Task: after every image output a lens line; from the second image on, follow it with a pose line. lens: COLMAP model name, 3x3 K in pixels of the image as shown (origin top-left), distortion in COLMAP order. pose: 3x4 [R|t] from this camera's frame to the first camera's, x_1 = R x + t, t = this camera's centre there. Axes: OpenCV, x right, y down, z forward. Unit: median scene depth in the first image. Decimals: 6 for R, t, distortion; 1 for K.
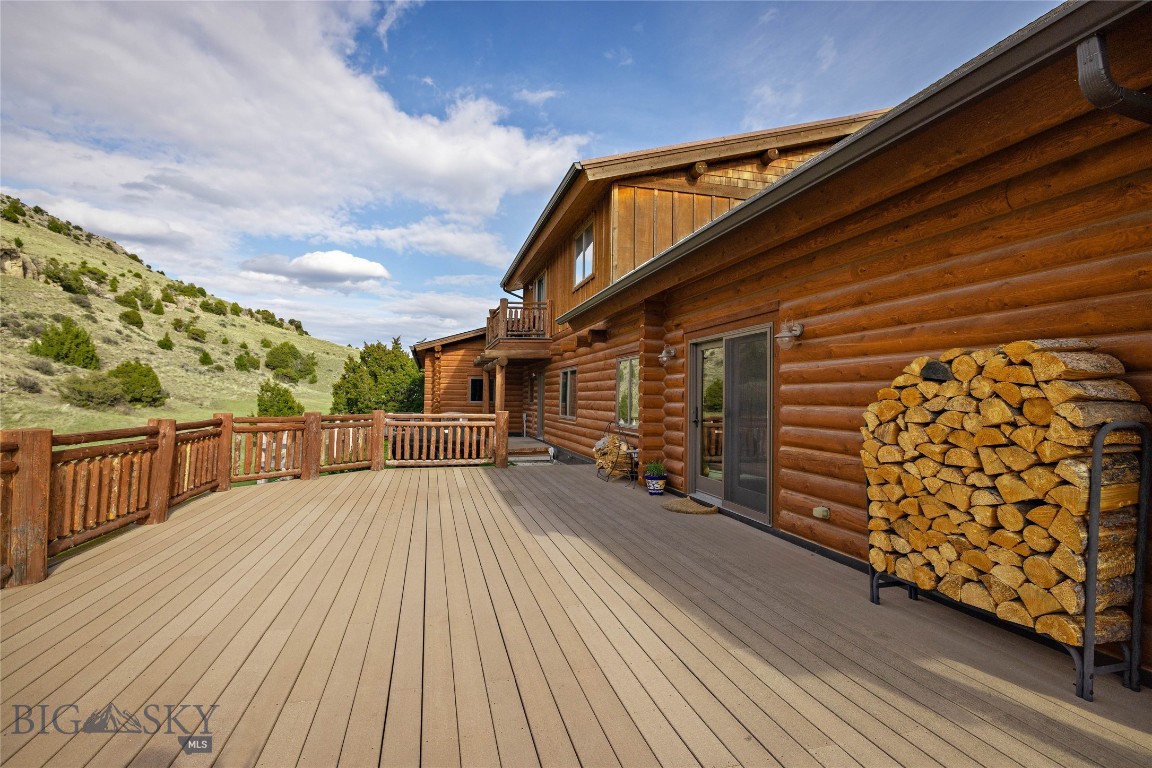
lens RADIAL K [[542.5, 0, 574.6], [0, 542.5, 379.0], [0, 0, 1]] dist [-0.003217, 0.000435]
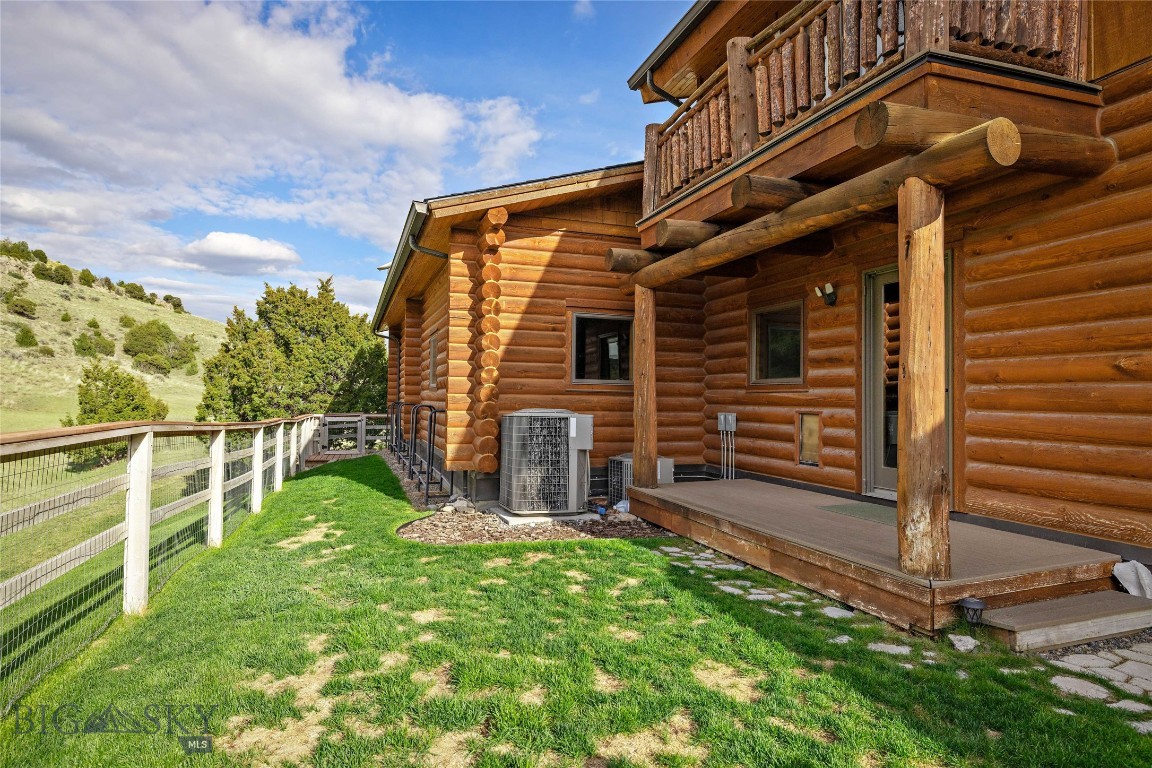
lens RADIAL K [[652.0, 0, 580.6], [0, 652.0, 376.9], [0, 0, 1]] dist [0.003481, -0.001090]
pose [[0.996783, 0.000070, 0.080150, -0.047686], [-0.000491, 0.999986, 0.005236, 0.007963], [-0.080148, -0.005258, 0.996769, 0.122827]]
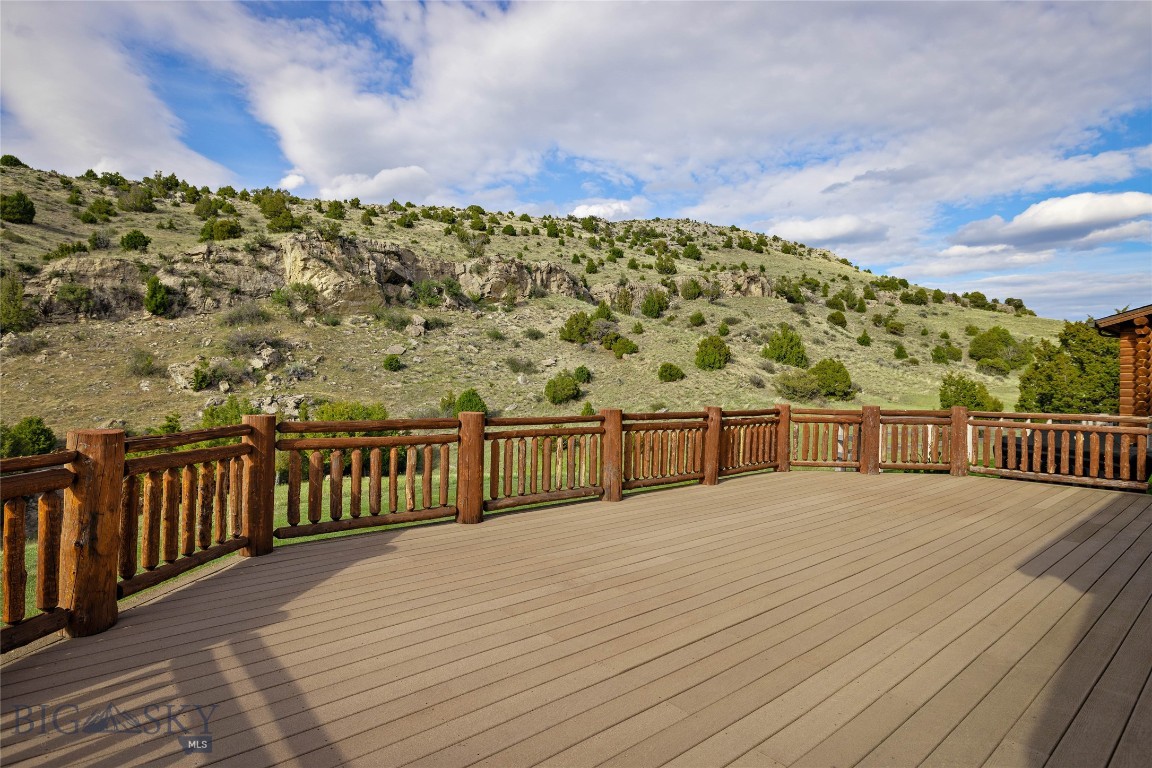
lens RADIAL K [[586.7, 0, 565.2], [0, 586.7, 382.6], [0, 0, 1]] dist [-0.000289, -0.000010]
pose [[0.422225, -0.011173, -0.906422, 0.023172], [0.026978, 0.999636, 0.000245, 0.000344], [0.906090, -0.024557, 0.422372, 0.004655]]
